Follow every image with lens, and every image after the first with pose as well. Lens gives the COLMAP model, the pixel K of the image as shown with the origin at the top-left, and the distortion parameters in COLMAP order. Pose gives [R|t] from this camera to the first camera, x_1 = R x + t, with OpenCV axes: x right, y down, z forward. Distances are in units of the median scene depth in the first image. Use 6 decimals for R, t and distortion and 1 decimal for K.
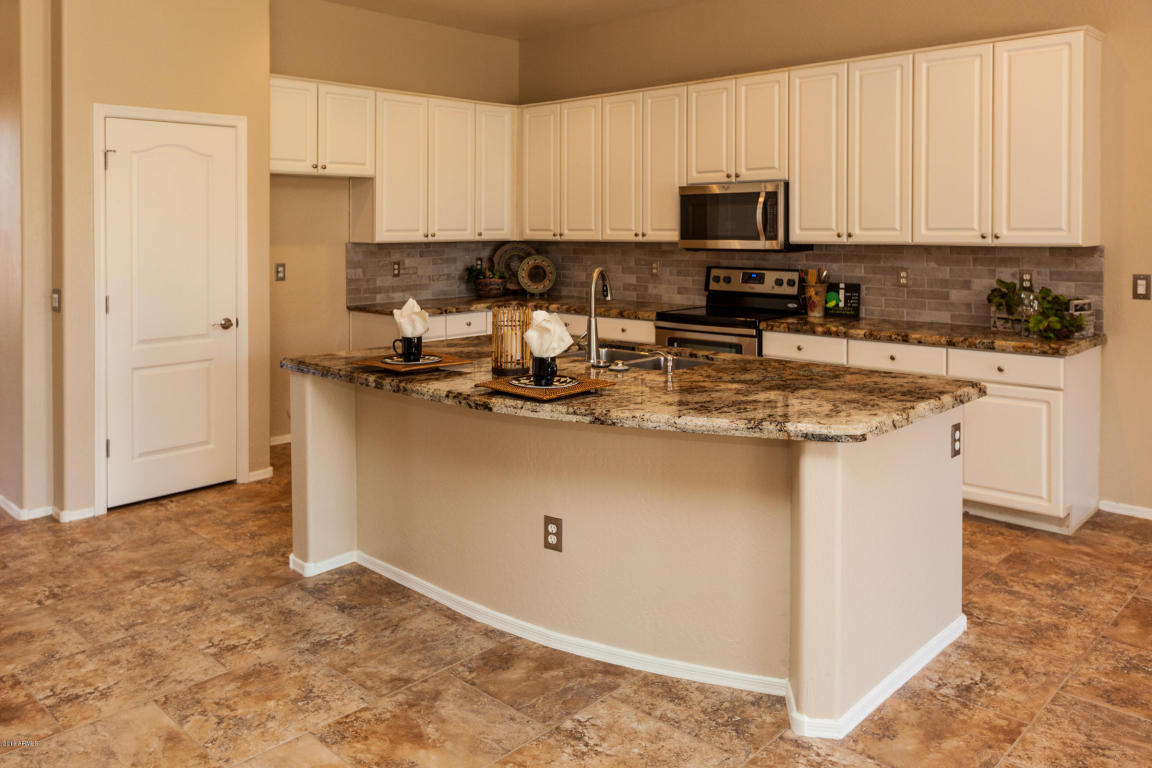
lens RADIAL K [[864.5, 0, 579.4], [0, 864.5, 255.8], [0, 0, 1]] dist [-0.002400, -0.001533]
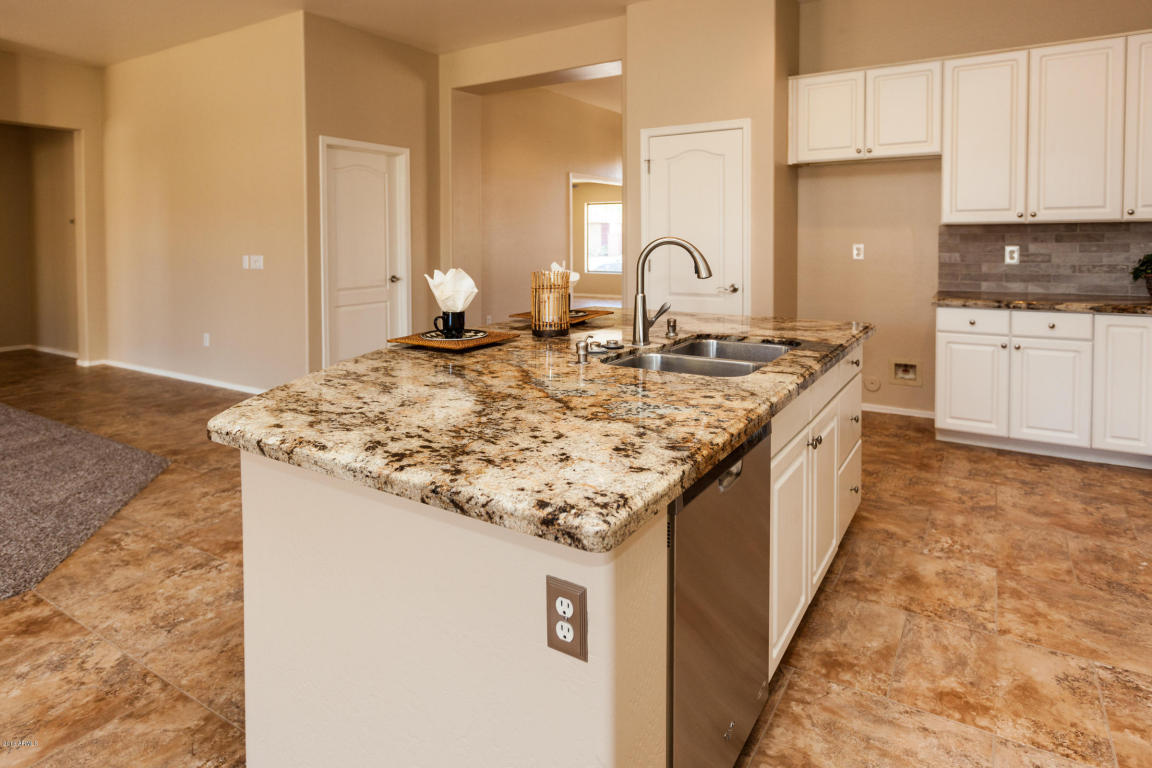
lens RADIAL K [[665.4, 0, 584.1], [0, 665.4, 256.0], [0, 0, 1]] dist [-0.005021, 0.002936]
pose [[0.210602, 0.030231, -0.977104, 0.431167], [-0.022713, 0.999403, 0.026026, 0.010443], [0.977308, 0.016712, 0.211163, 0.525184]]
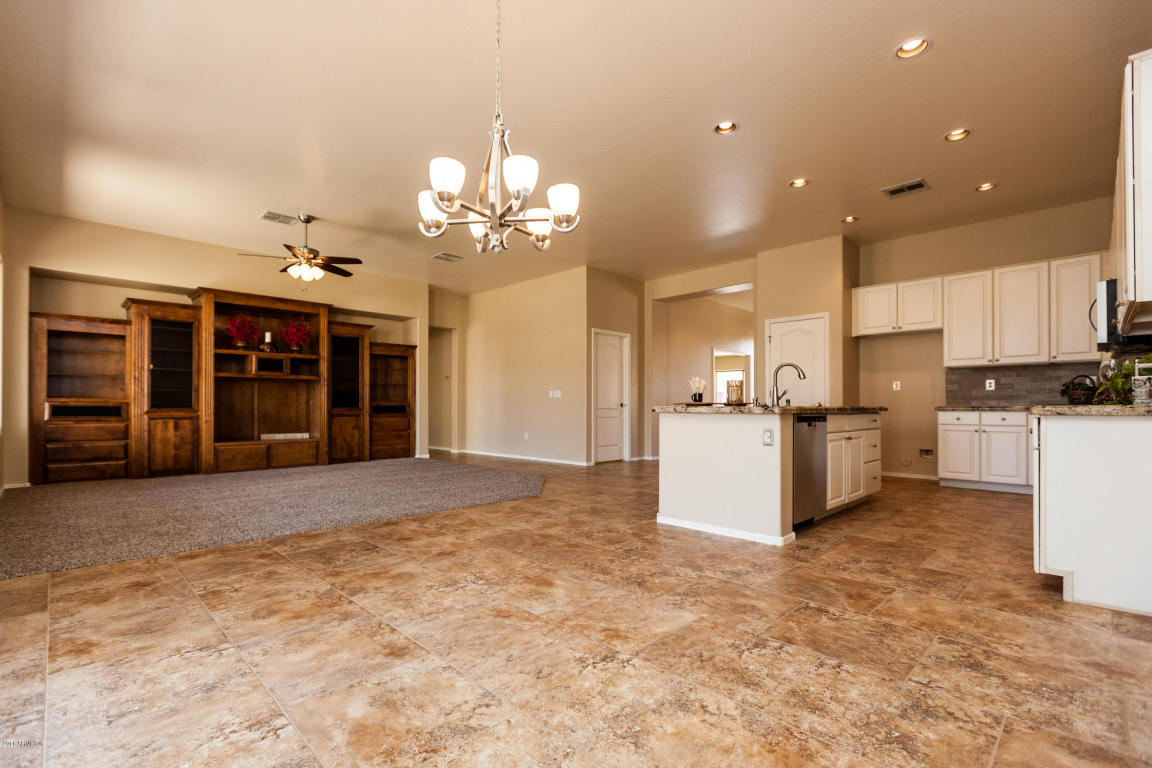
lens RADIAL K [[537.2, 0, 580.7], [0, 537.2, 404.0], [0, 0, 1]] dist [-0.001751, -0.000013]
pose [[-0.001738, -0.005158, -0.999985, 0.898948], [-0.026213, 0.999643, -0.005110, 0.089004], [0.999655, 0.026203, -0.001873, 0.335475]]
